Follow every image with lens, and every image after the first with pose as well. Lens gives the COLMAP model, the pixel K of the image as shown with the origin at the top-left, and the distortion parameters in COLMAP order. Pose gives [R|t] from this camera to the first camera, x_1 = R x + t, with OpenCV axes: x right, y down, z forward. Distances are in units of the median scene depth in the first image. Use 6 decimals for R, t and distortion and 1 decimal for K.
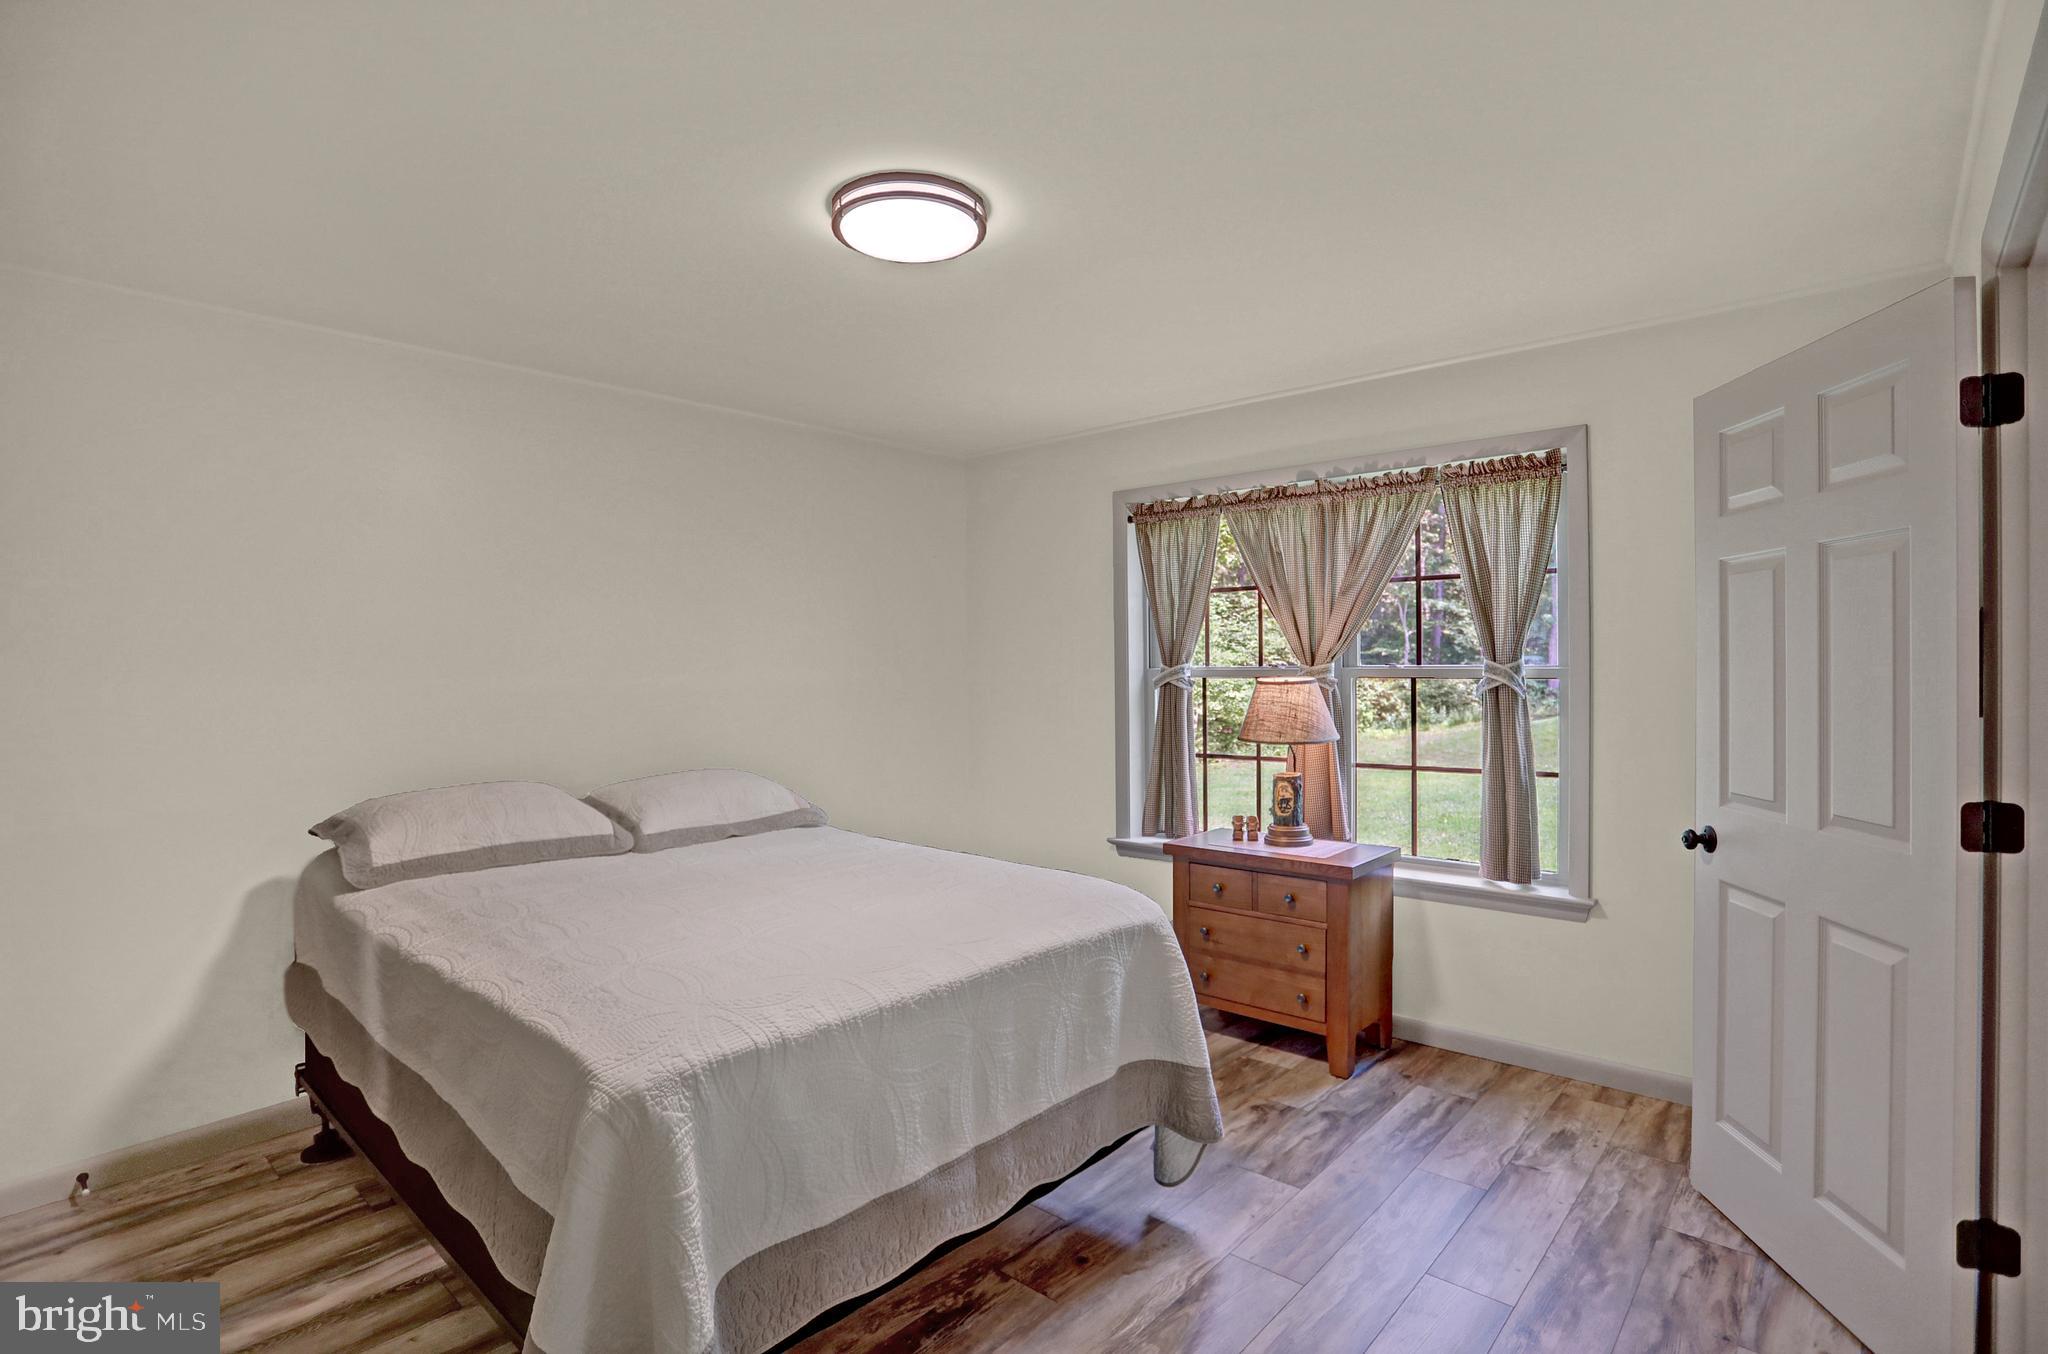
lens RADIAL K [[990.7, 0, 1024.1], [0, 990.7, 659.3], [0, 0, 1]] dist [-0.062177, 0.020095]
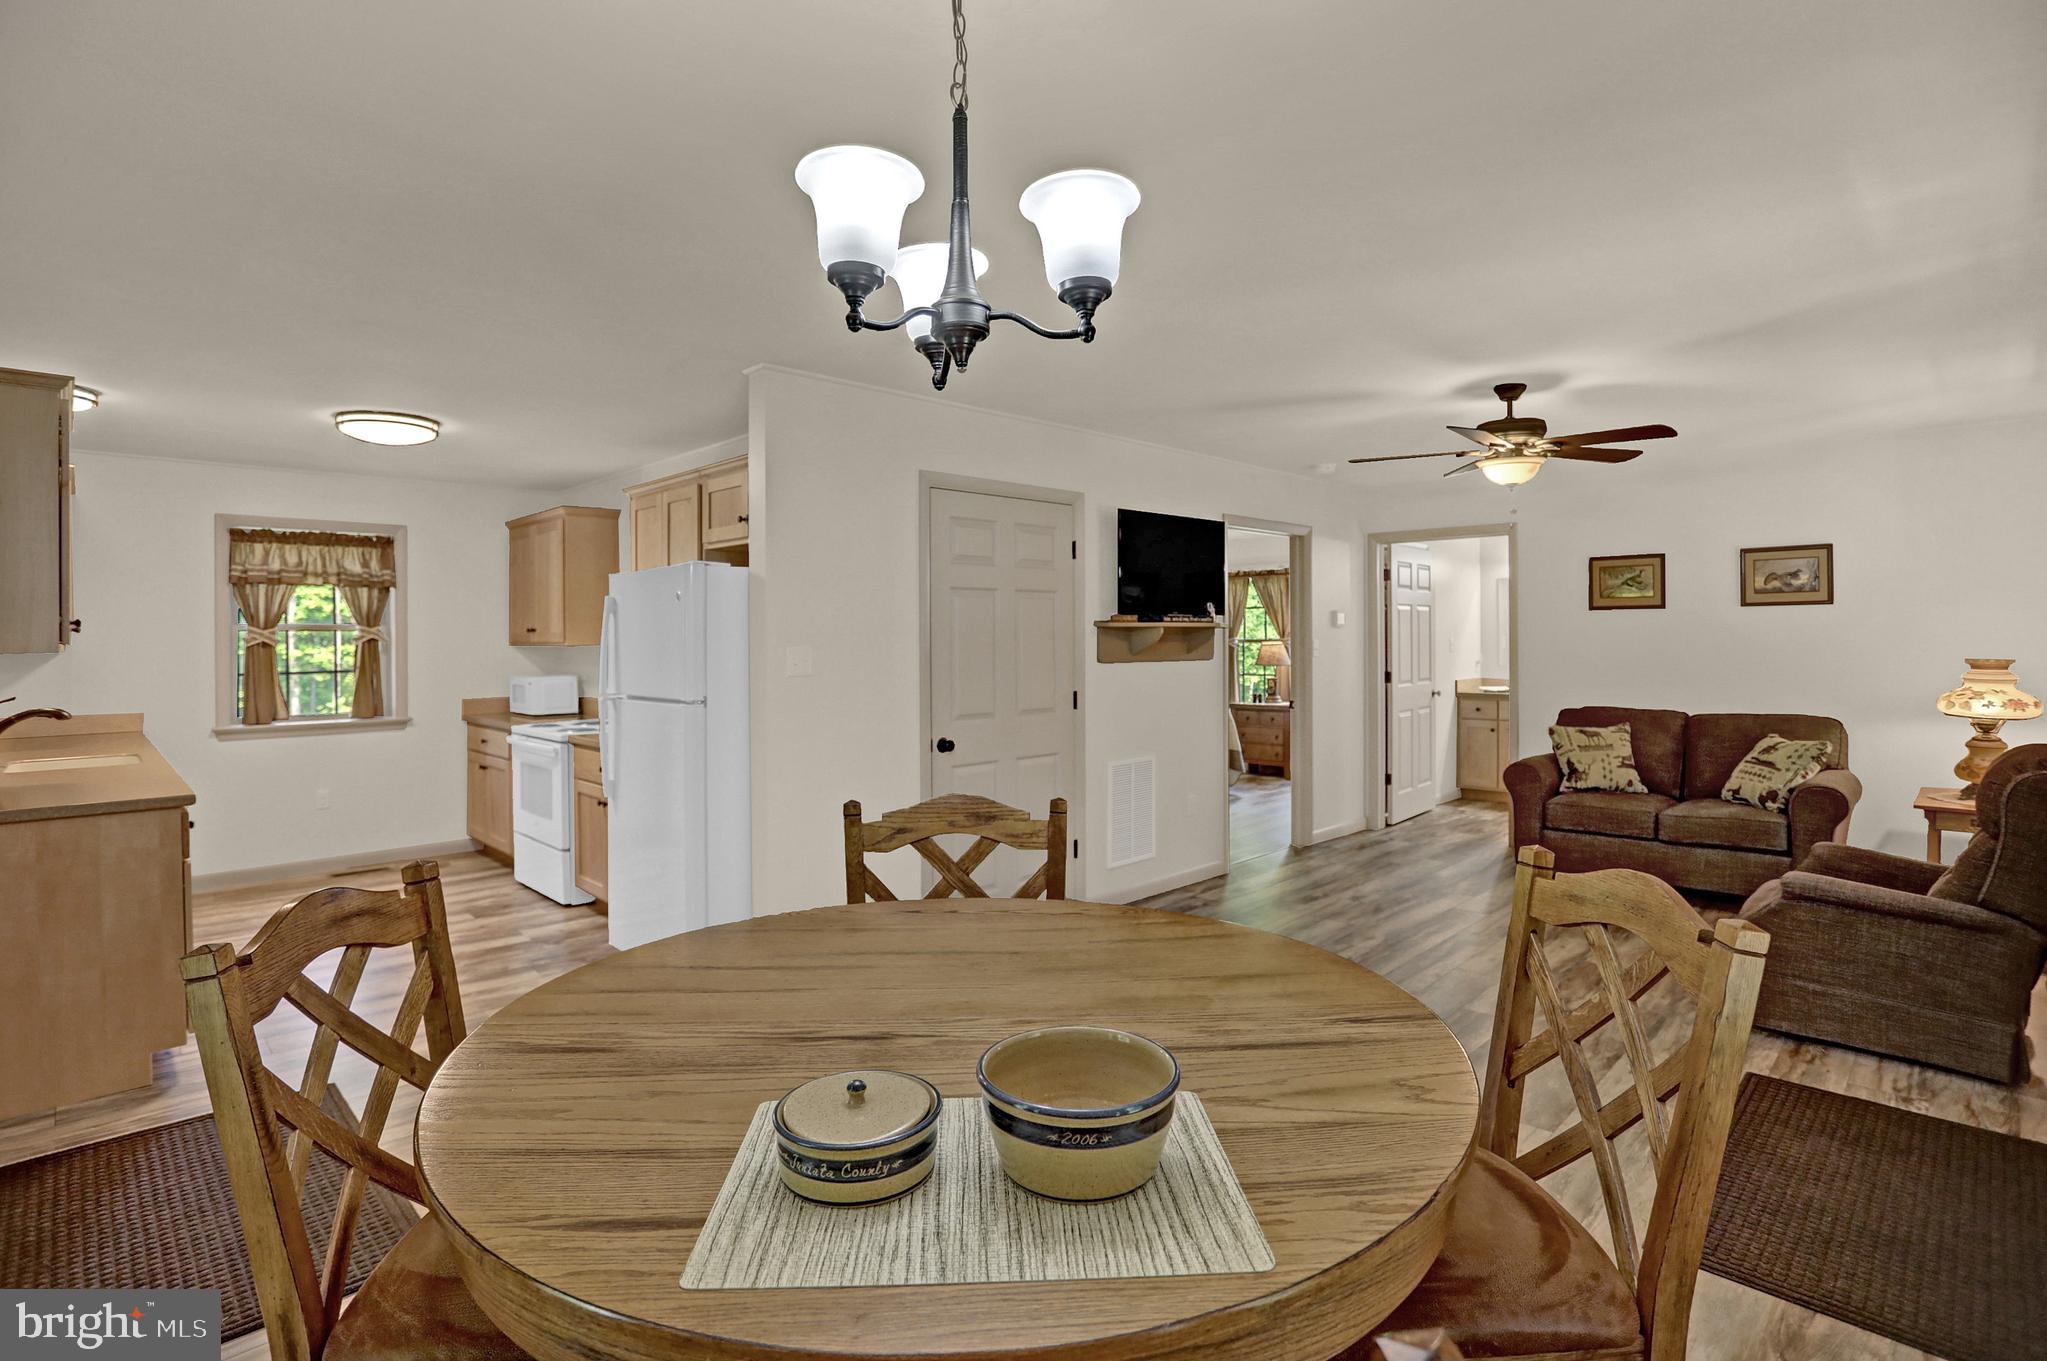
lens RADIAL K [[991.7, 0, 1016.7], [0, 991.7, 659.9], [0, 0, 1]] dist [-0.080312, 0.032408]
pose [[0.997879, 0.011463, -0.064074, -0.269317], [-0.010087, 0.999713, 0.021748, 0.015970], [0.064305, -0.021055, 0.997708, -1.783706]]
